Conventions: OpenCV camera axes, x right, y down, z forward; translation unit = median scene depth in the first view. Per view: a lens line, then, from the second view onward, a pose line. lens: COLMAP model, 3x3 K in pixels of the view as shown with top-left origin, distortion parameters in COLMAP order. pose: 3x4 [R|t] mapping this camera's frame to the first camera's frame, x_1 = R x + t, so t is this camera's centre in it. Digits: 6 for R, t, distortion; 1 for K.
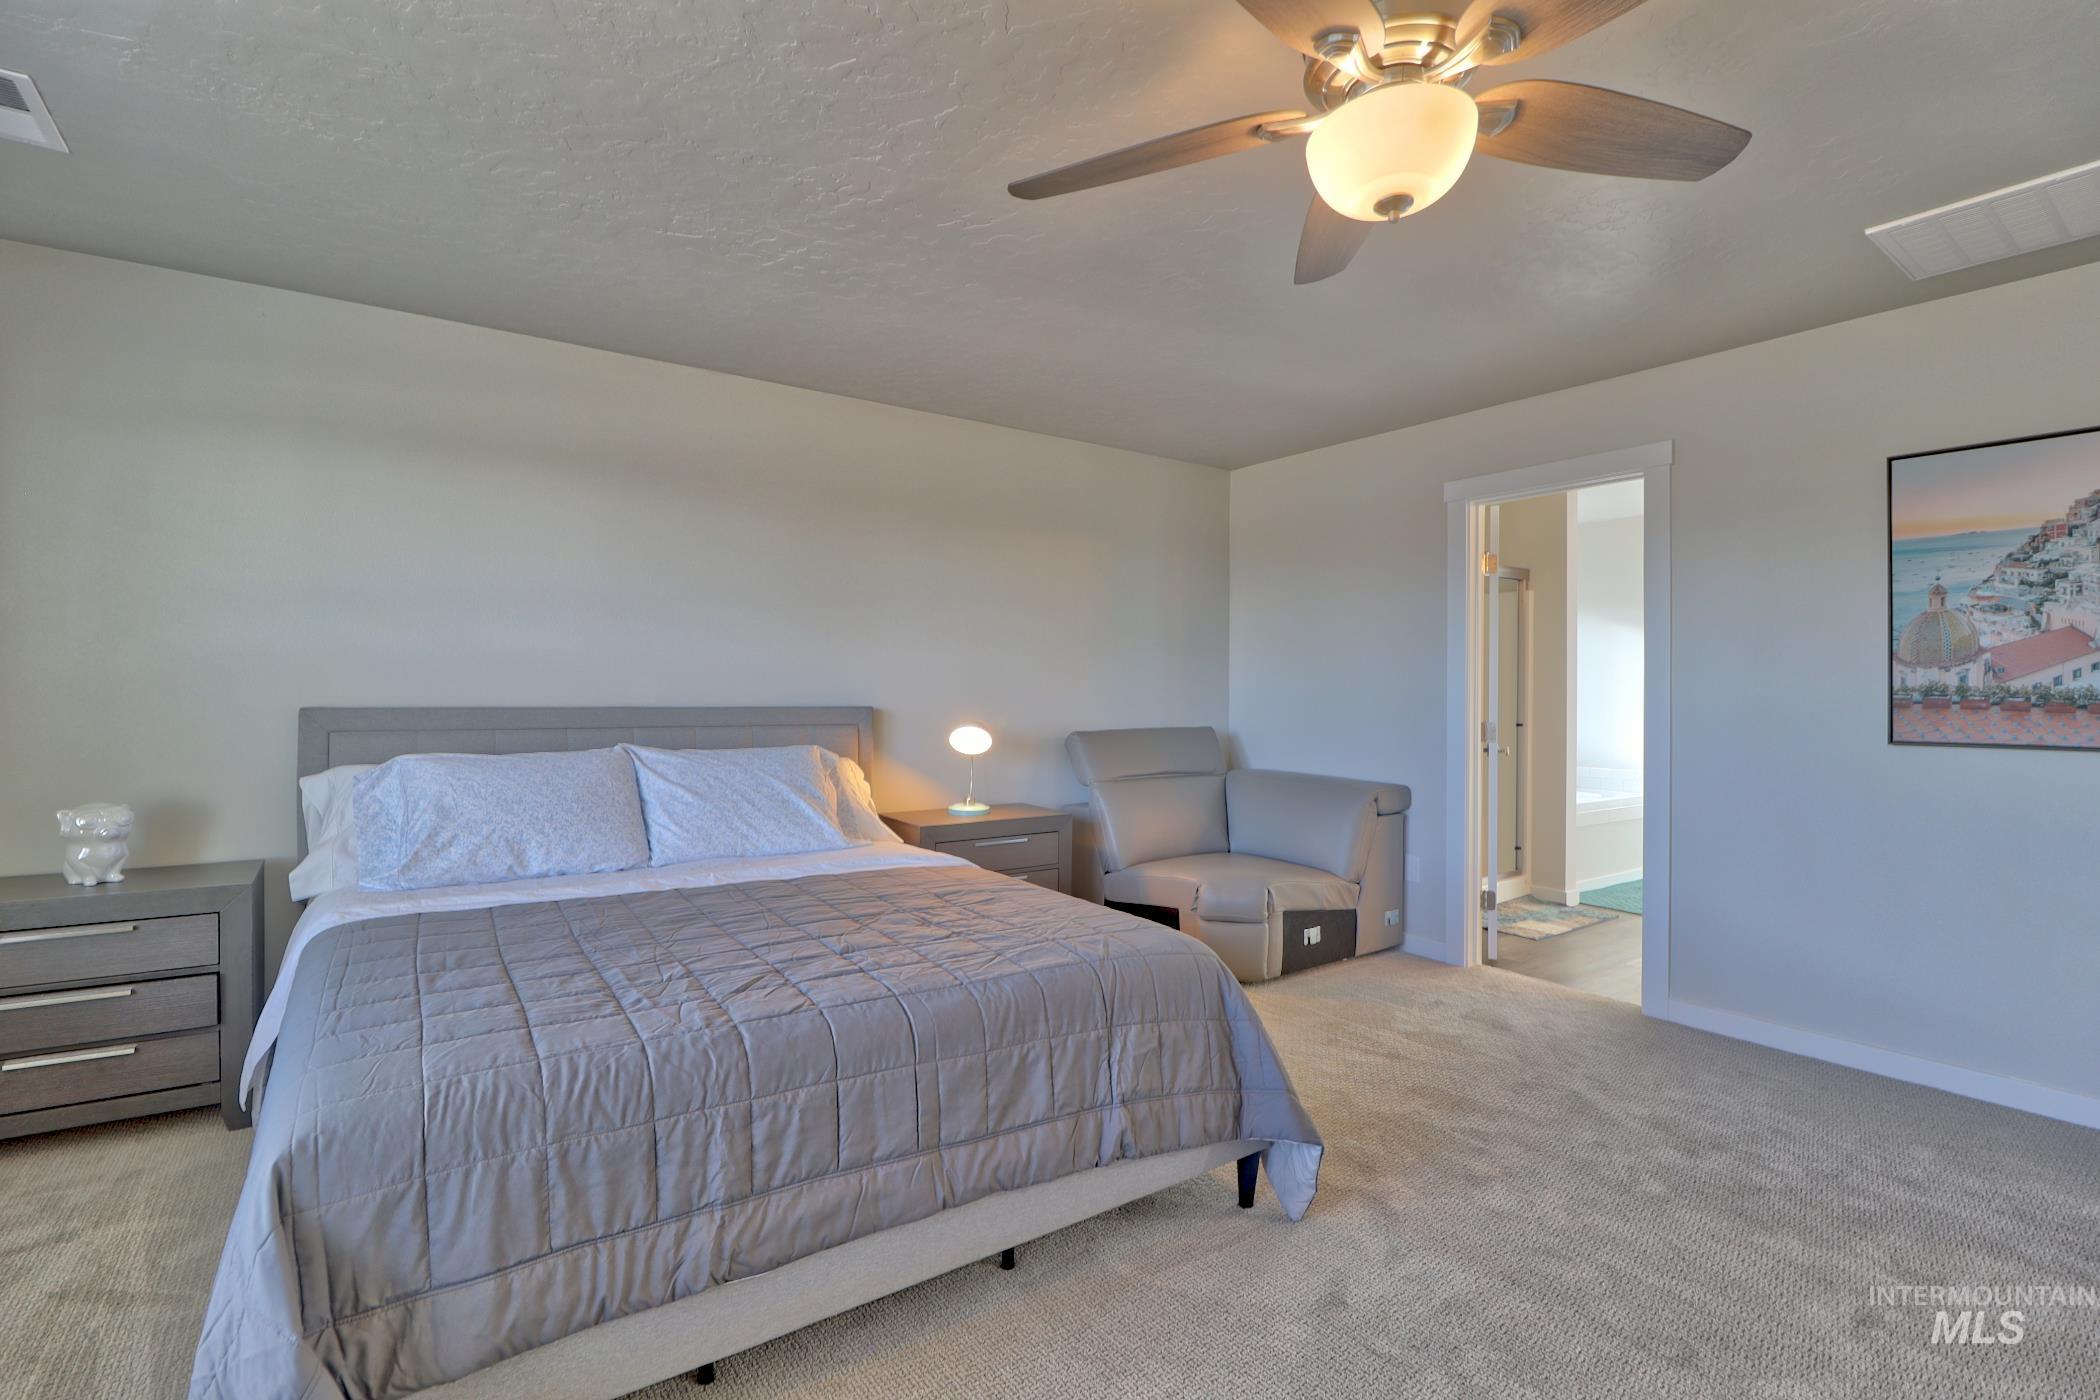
lens RADIAL K [[993.0, 0, 1045.3], [0, 993.0, 700.1], [0, 0, 1]] dist [0.001311, -0.005651]
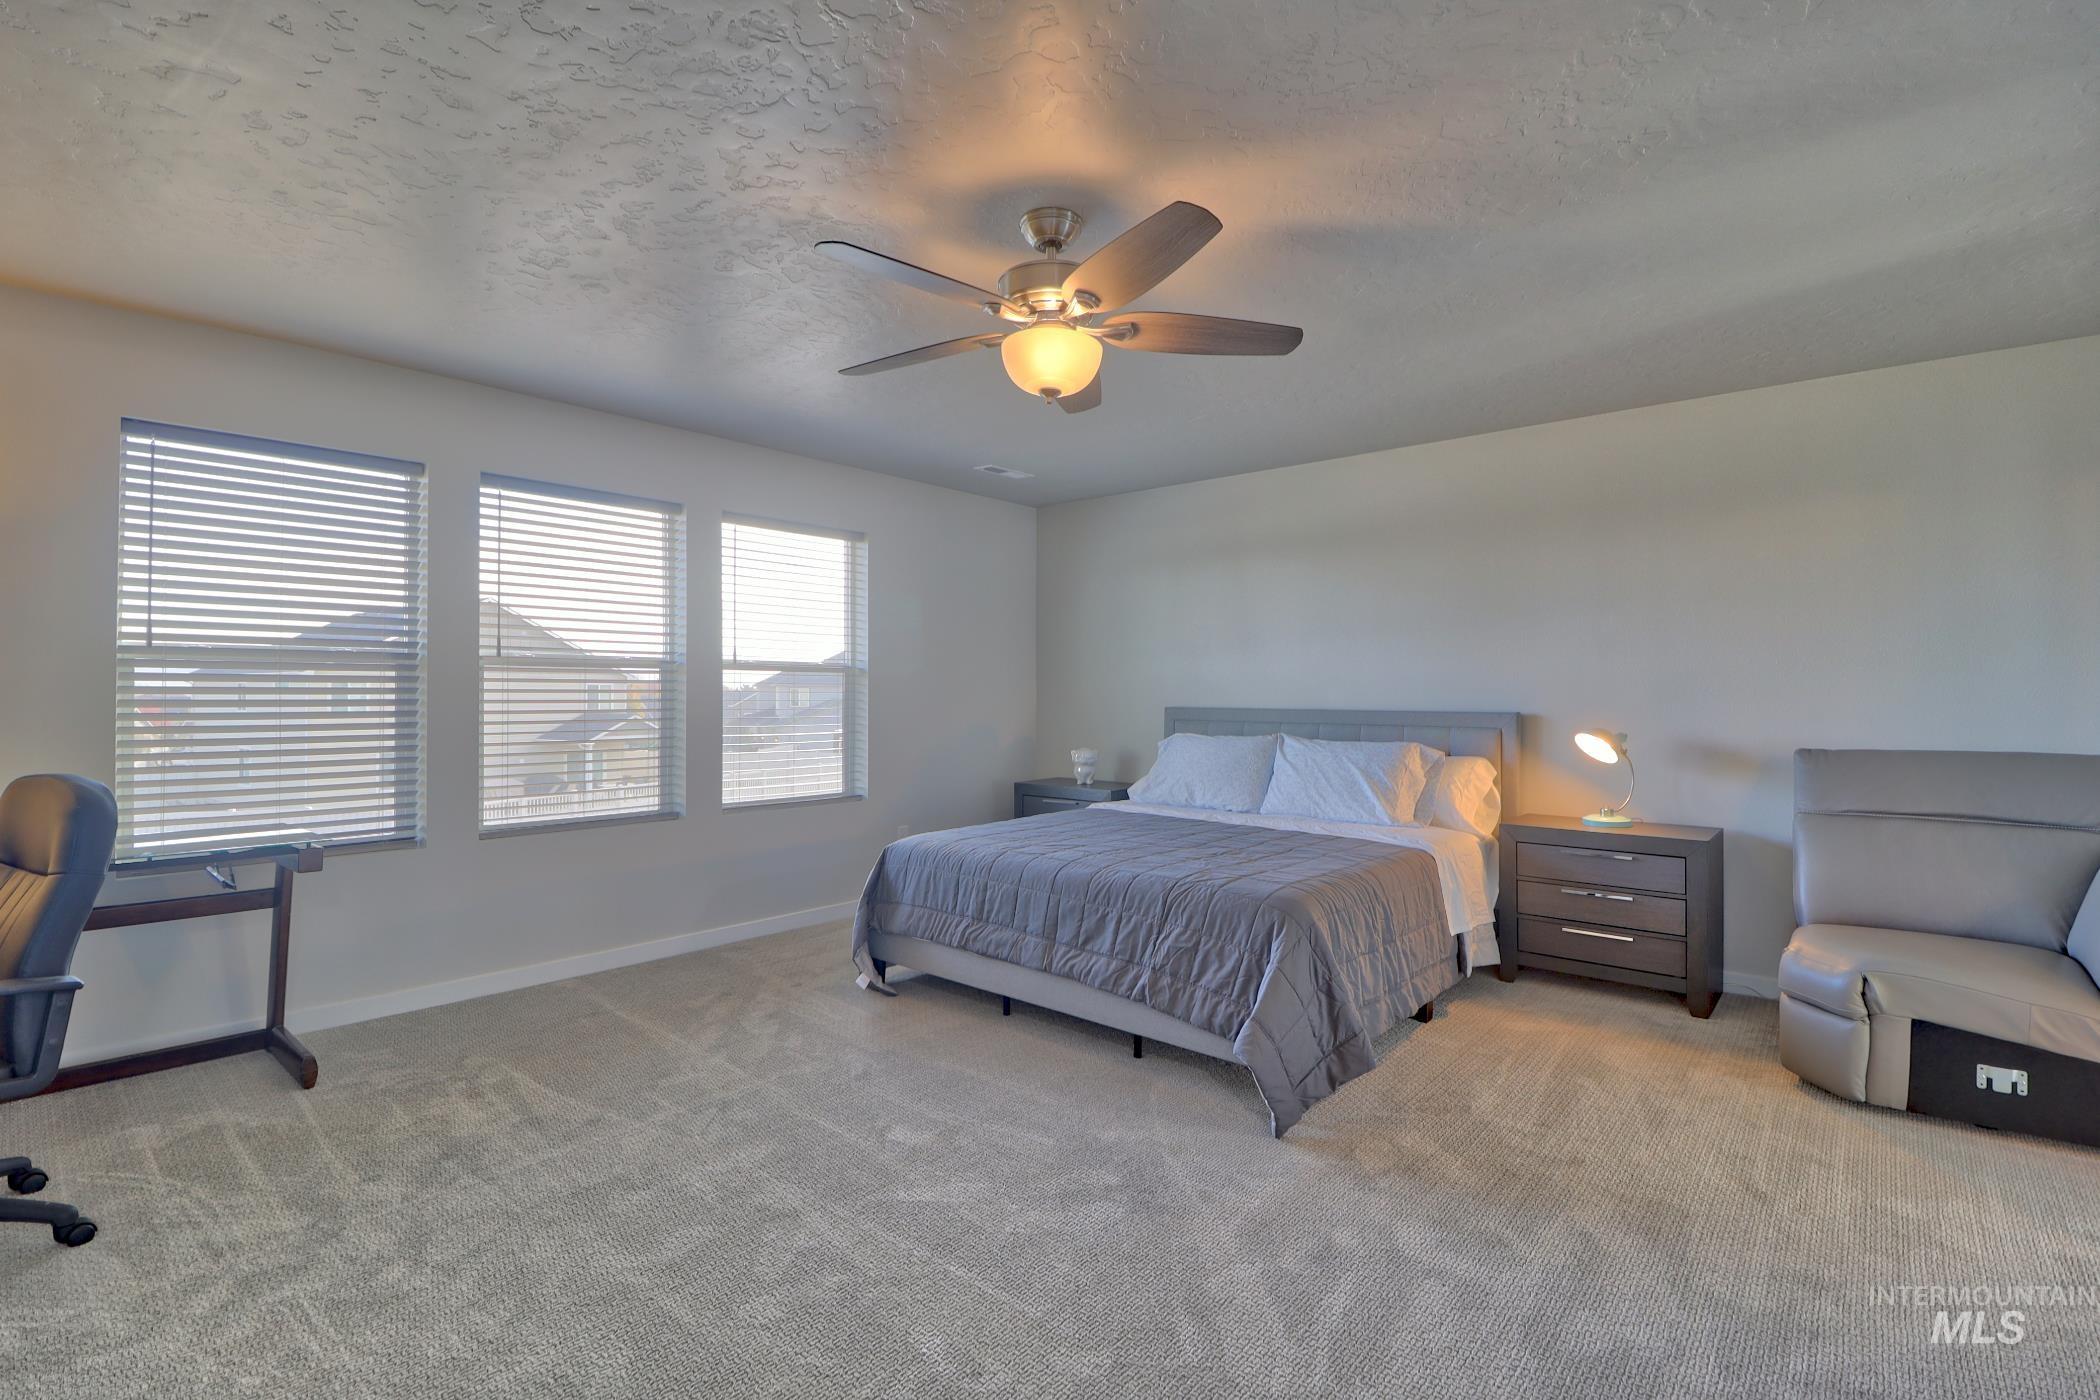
lens RADIAL K [[993.0, 0, 1032.8], [0, 993.0, 698.9], [0, 0, 1]] dist [0.001311, -0.005651]
pose [[0.198158, -0.006991, -0.980145, 1.130295], [-0.013376, 0.999862, -0.009836, 0.013348], [0.980079, 0.015059, 0.198038, 0.393897]]
